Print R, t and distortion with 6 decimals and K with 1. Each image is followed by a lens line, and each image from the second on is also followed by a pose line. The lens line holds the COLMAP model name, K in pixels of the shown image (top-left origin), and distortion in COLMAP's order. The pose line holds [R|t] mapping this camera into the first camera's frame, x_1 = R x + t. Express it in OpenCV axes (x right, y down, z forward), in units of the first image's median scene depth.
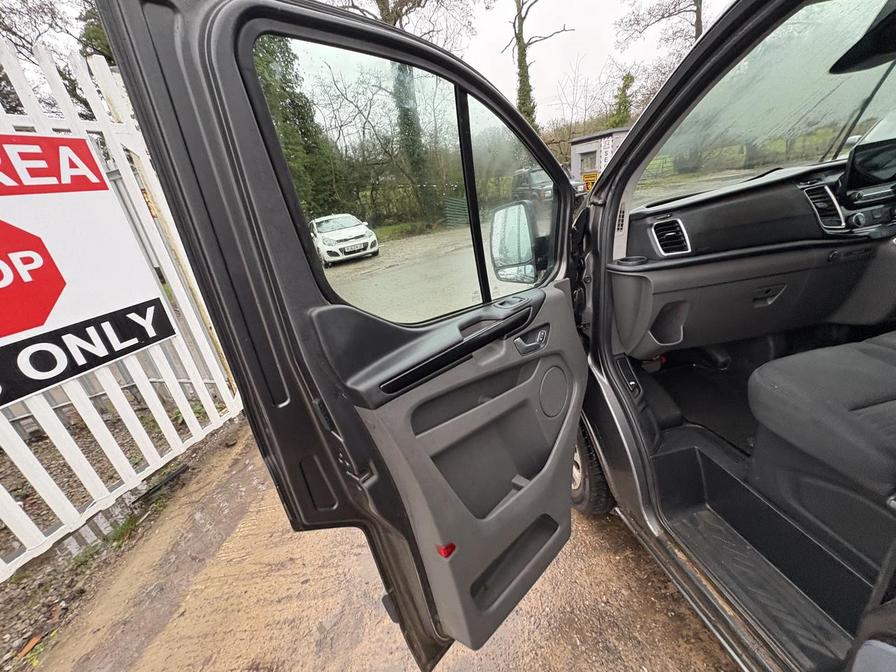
lens RADIAL K [[354.7, 0, 448.0], [0, 354.7, 336.0], [0, 0, 1]] dist [0.000453, -0.000121]
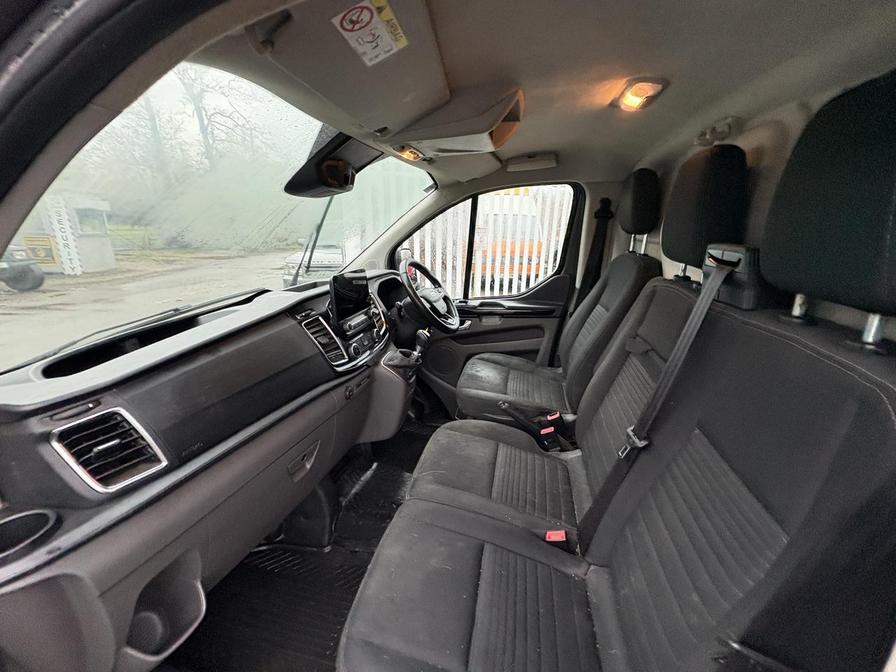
lens RADIAL K [[354.7, 0, 448.0], [0, 354.7, 336.0], [0, 0, 1]] dist [0.000453, -0.000121]
pose [[0.376114, -0.120438, 0.918713, 0.380964], [0.290768, 0.956772, 0.006389, -0.287641], [-0.879768, 0.264730, 0.394875, 0.393190]]
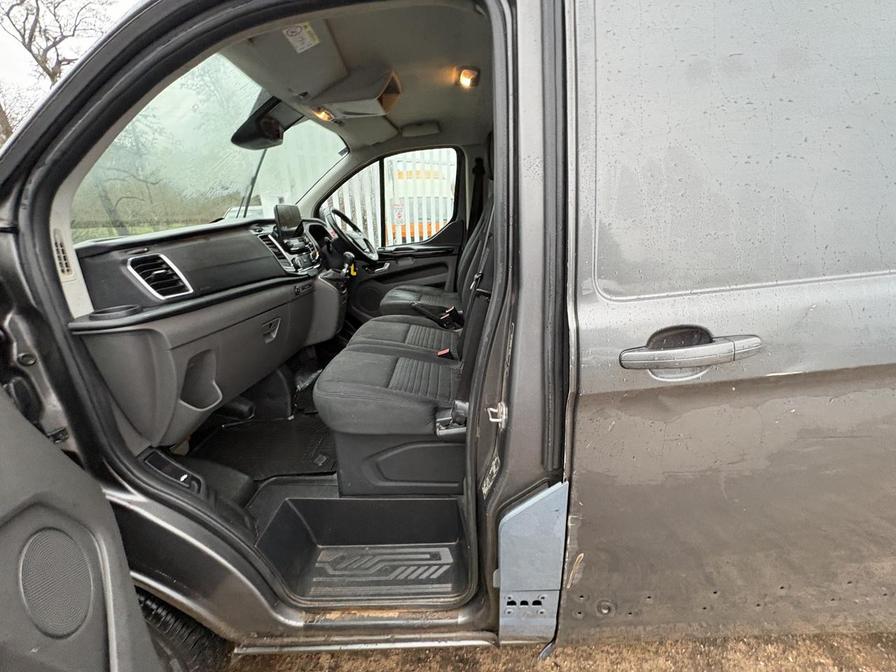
lens RADIAL K [[354.7, 0, 448.0], [0, 354.7, 336.0], [0, 0, 1]] dist [0.000453, -0.000121]
pose [[0.187633, -0.171867, 0.967086, -0.020951], [0.372228, 0.923579, 0.091916, 0.002194], [-0.908977, 0.342730, 0.237268, 0.288416]]
